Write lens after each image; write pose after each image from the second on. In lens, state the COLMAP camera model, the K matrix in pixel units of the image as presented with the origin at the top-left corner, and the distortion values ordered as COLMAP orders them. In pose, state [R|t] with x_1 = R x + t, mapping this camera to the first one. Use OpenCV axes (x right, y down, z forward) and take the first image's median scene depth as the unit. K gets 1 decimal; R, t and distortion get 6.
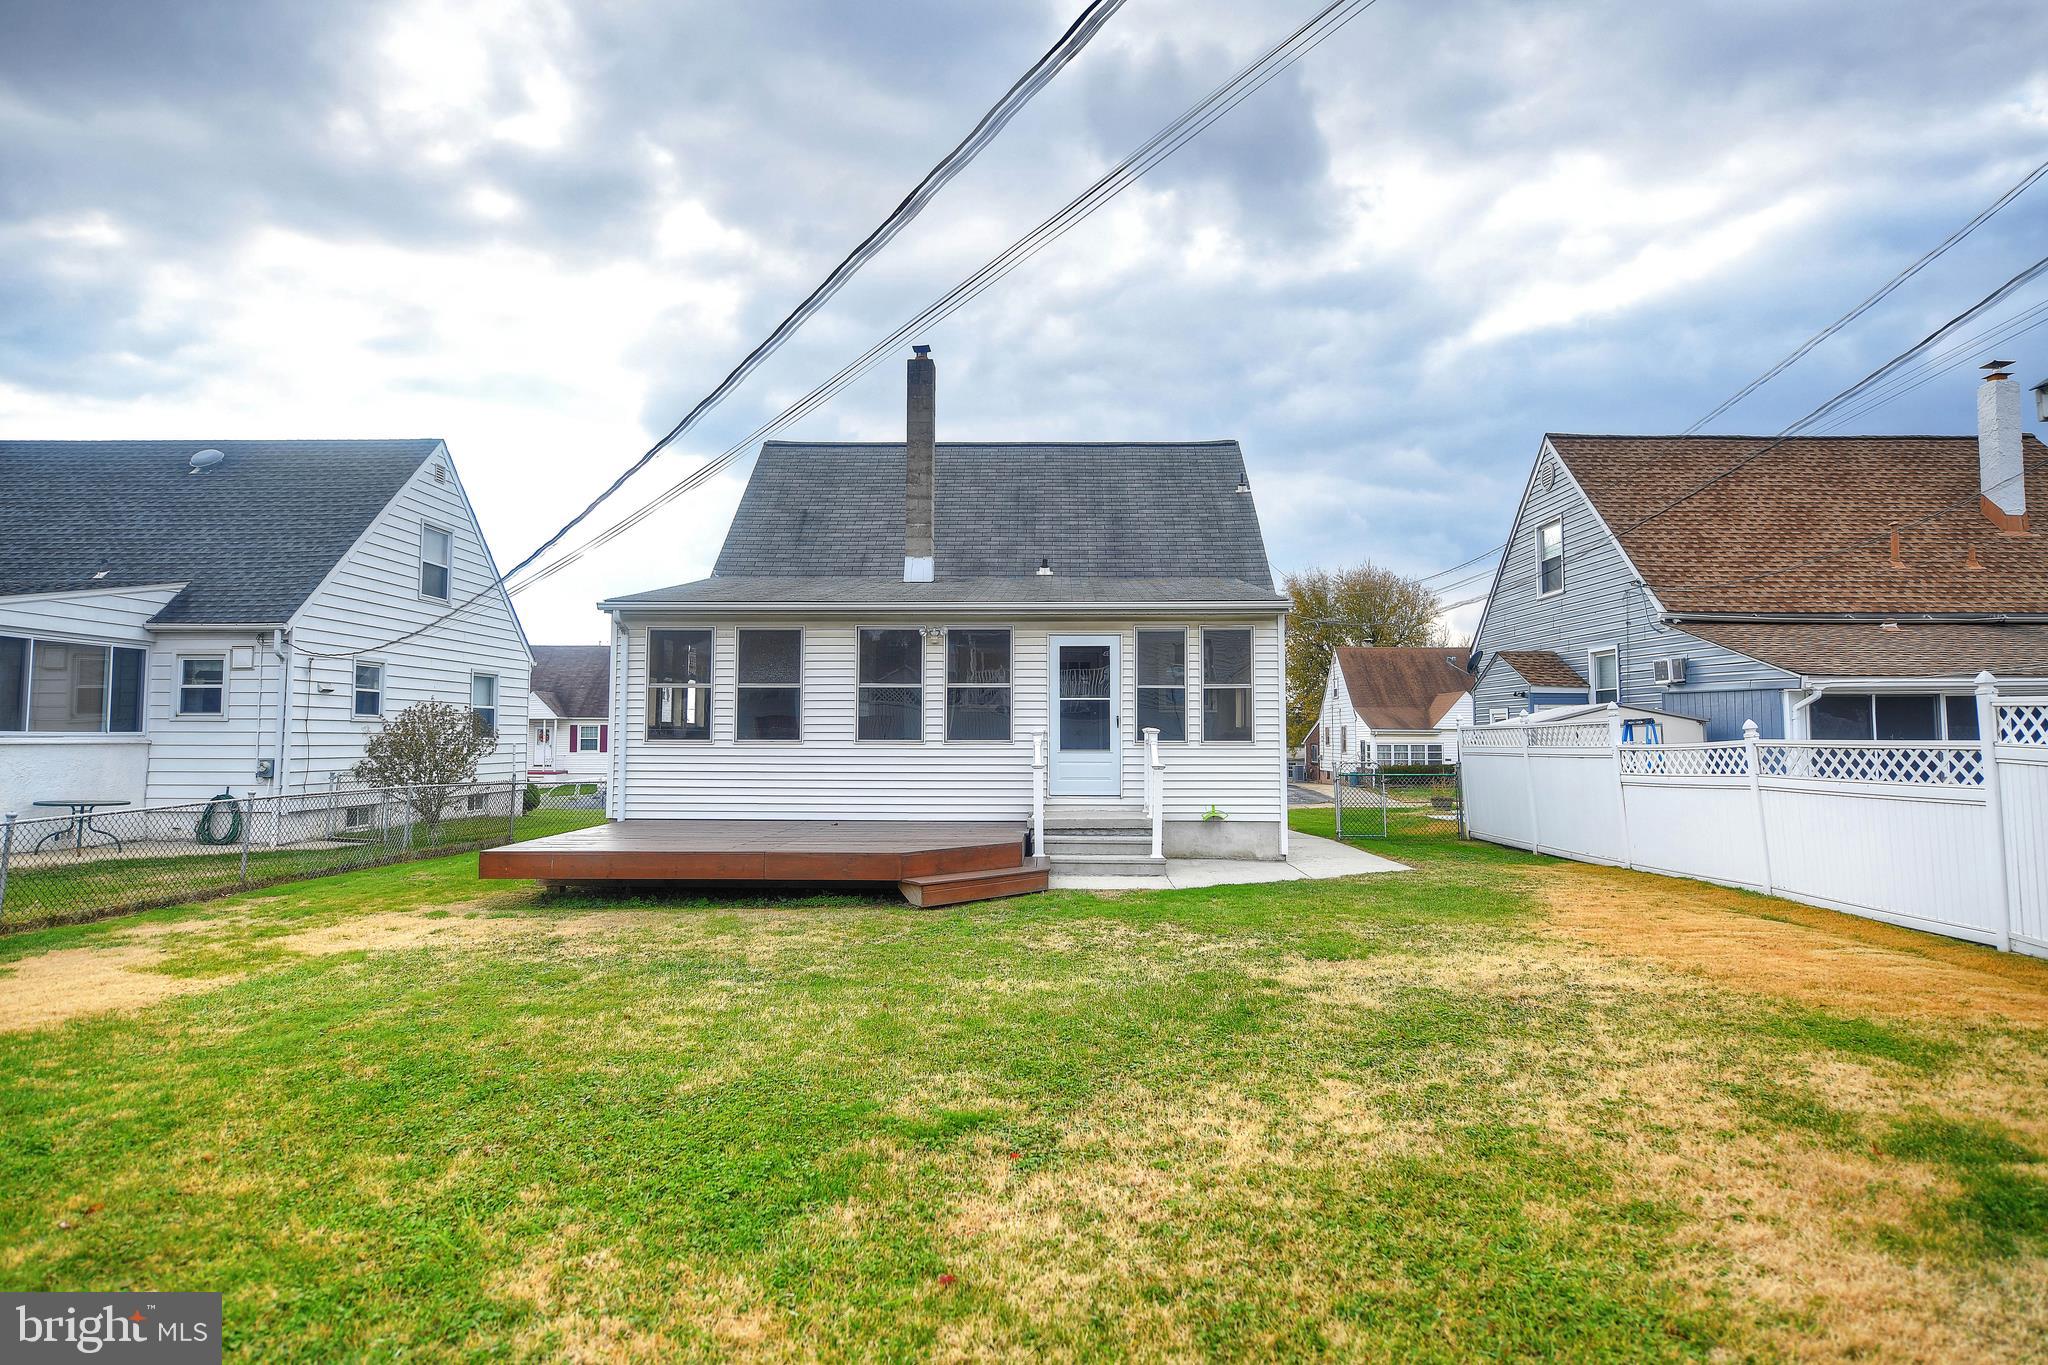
lens RADIAL K [[1161.3, 0, 1022.9], [0, 1161.3, 687.1], [0, 0, 1]] dist [0.005237, 0.000406]
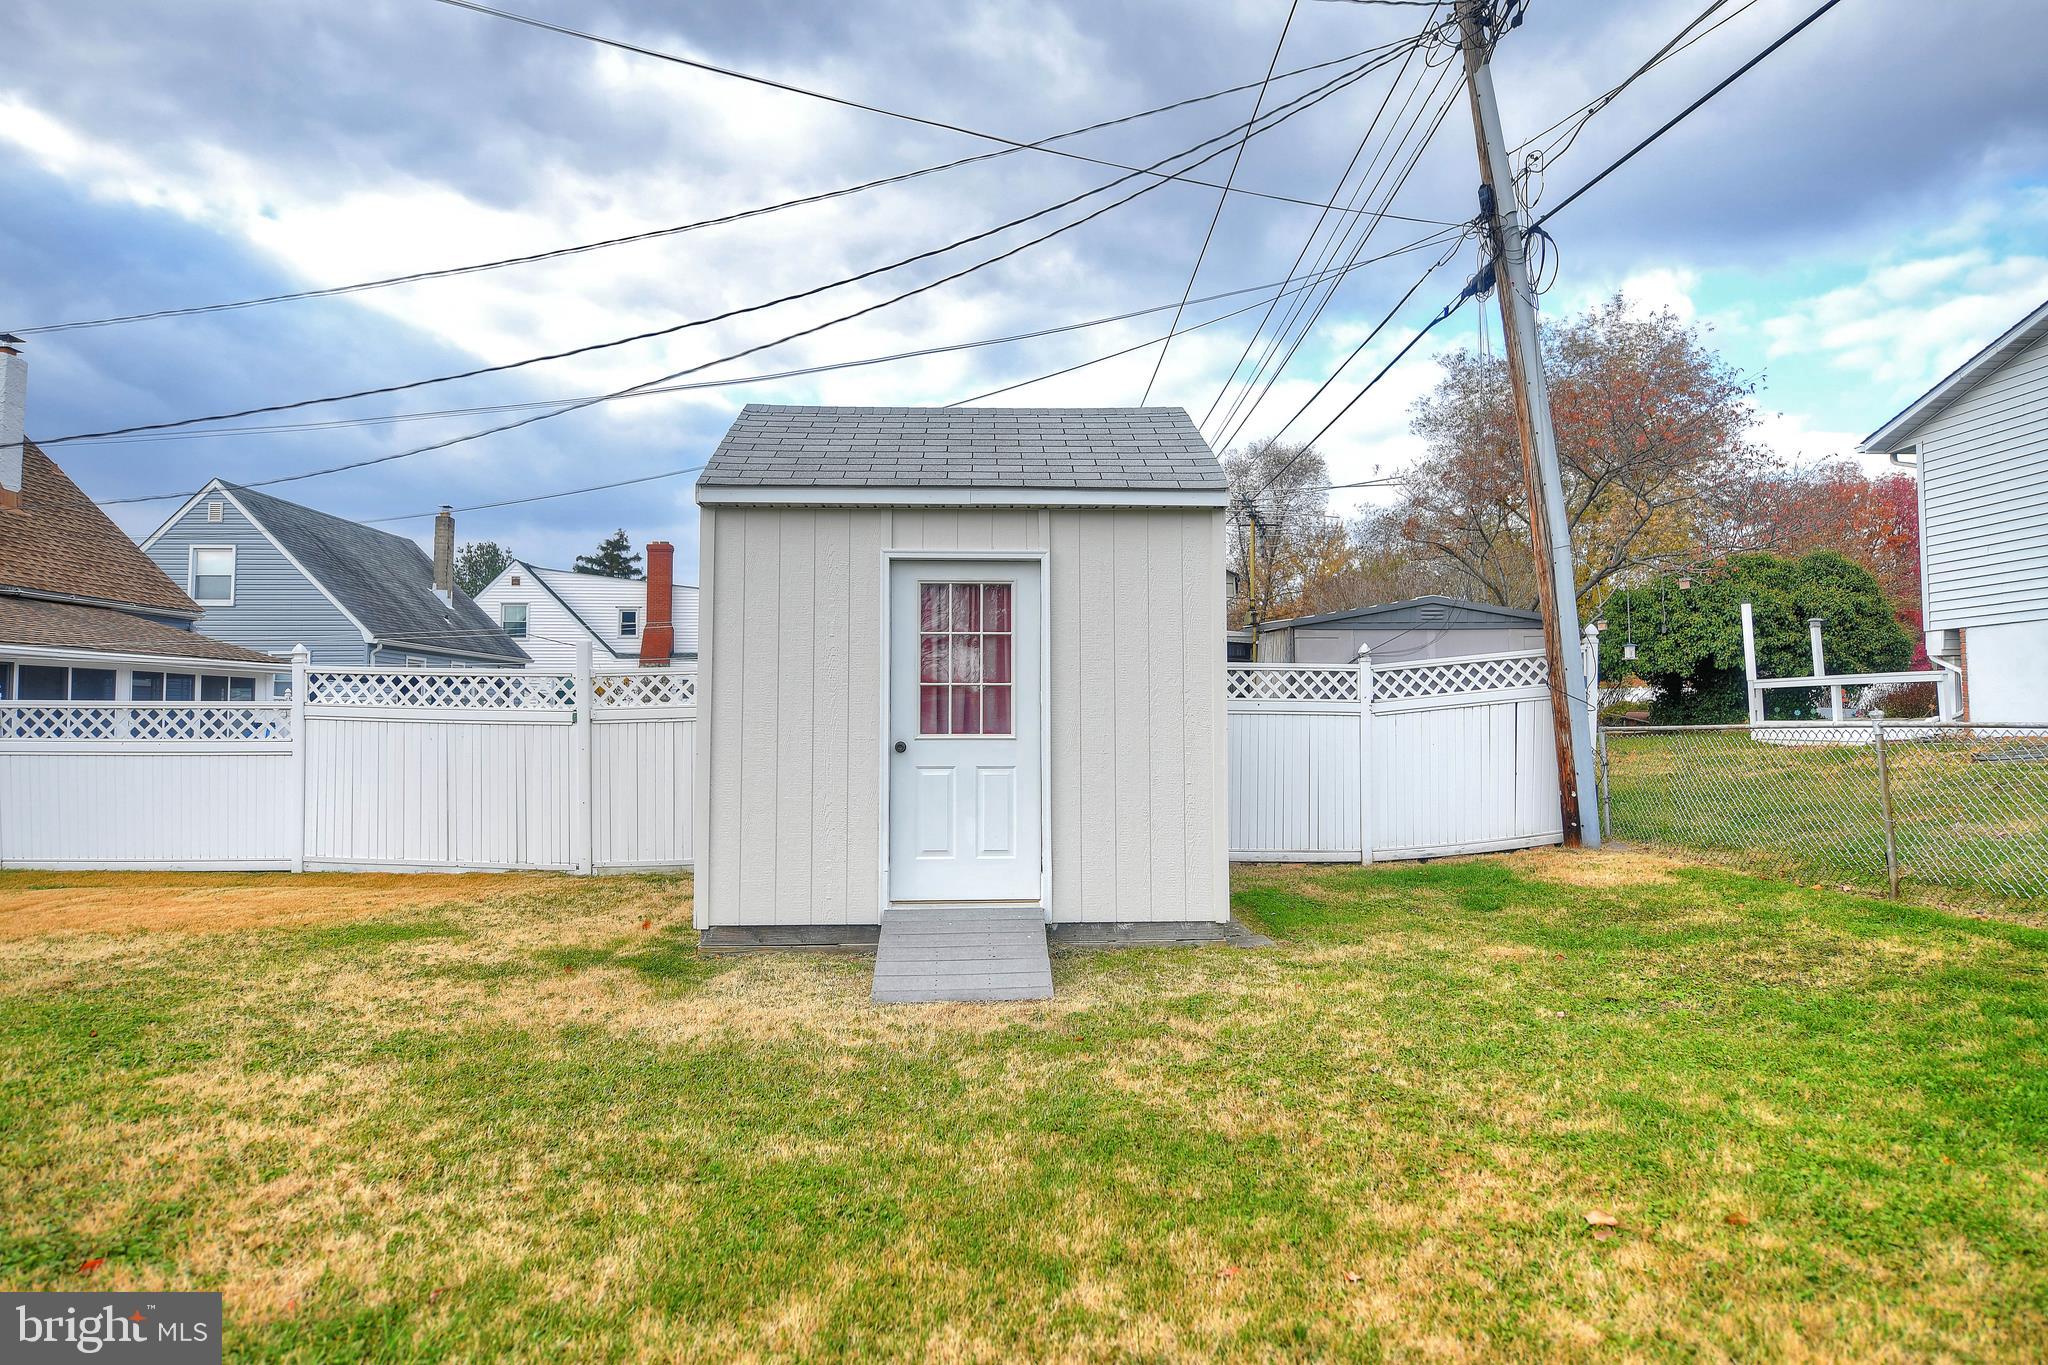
lens RADIAL K [[1161.3, 0, 1030.8], [0, 1161.3, 712.2], [0, 0, 1]] dist [0.005237, 0.000406]
pose [[-0.087588, 0.005475, 0.996142, -0.705153], [-0.050155, 0.998692, -0.009899, 0.045374], [-0.994893, -0.050828, -0.087199, 0.478769]]
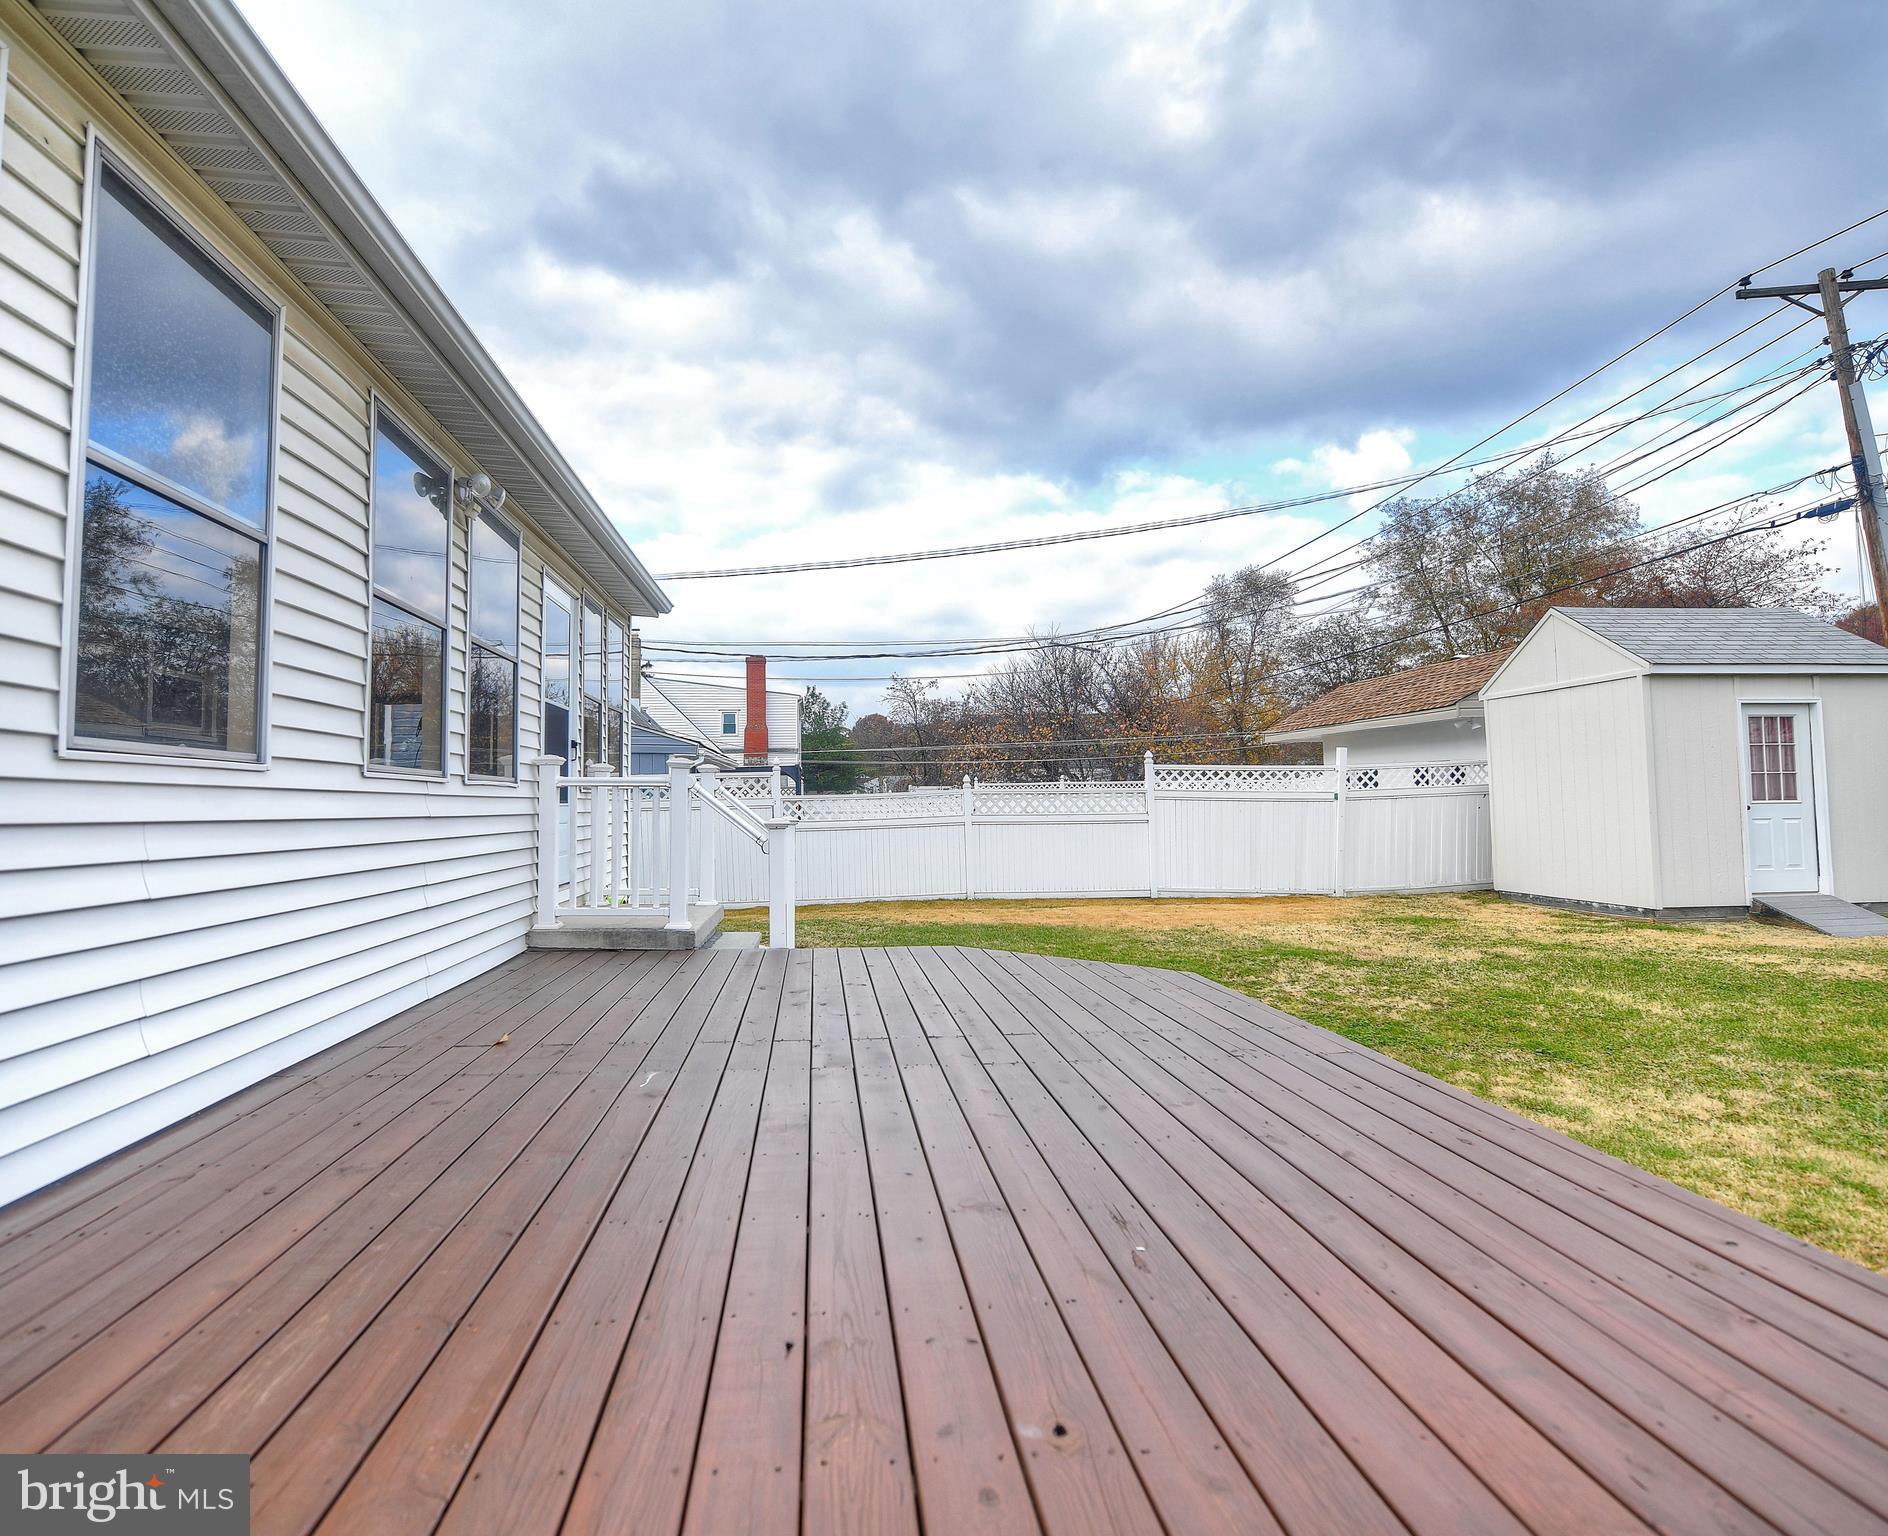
lens RADIAL K [[965.3, 0, 928.9], [0, 965.3, 752.4], [0, 0, 1]] dist [-0.013879, -0.000745]
pose [[-0.134382, 0.046692, 0.989829, -1.088212], [-0.037303, 0.997943, -0.052139, 0.132599], [-0.990227, -0.043930, -0.132364, 2.495813]]
